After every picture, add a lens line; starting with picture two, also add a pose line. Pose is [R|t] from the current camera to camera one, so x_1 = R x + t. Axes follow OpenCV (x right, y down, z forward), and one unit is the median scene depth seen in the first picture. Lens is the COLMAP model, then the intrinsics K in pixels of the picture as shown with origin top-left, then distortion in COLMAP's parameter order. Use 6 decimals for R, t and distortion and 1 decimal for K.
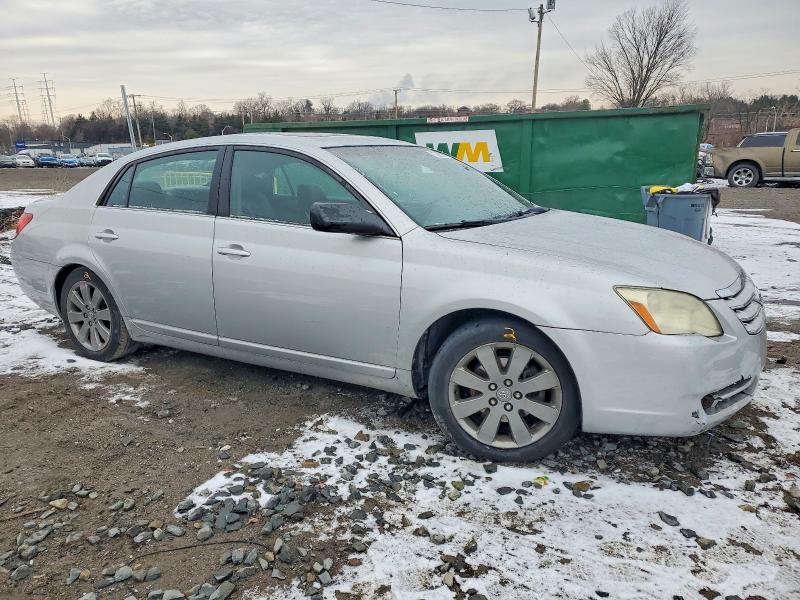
lens RADIAL K [[607.5, 0, 395.6], [0, 607.5, 303.2], [0, 0, 1]] dist [0.021764, 0.009388]
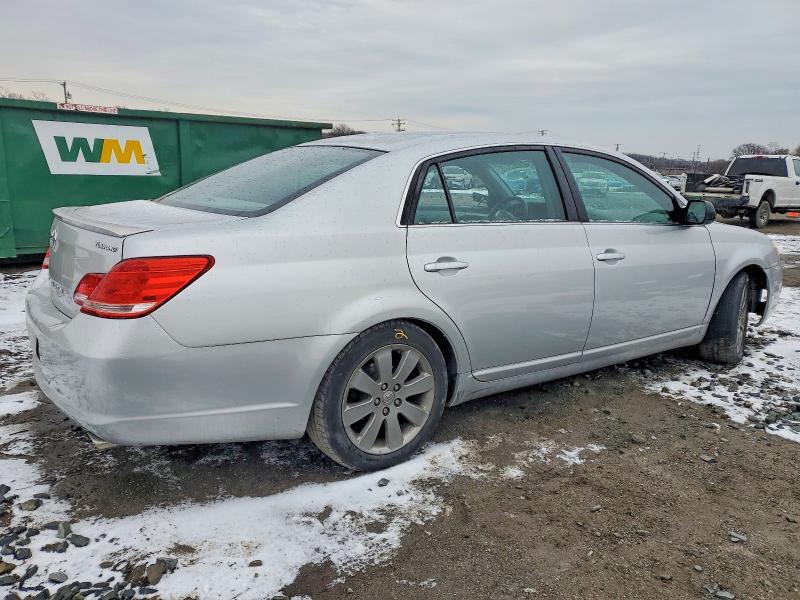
lens RADIAL K [[607.5, 0, 395.3], [0, 607.5, 296.0], [0, 0, 1]] dist [0.021764, 0.009388]
pose [[0.426774, -0.165764, 0.889037, -1.078712], [0.184655, 0.978320, 0.093769, -0.147545], [-0.885306, 0.124147, 0.448131, 0.726883]]
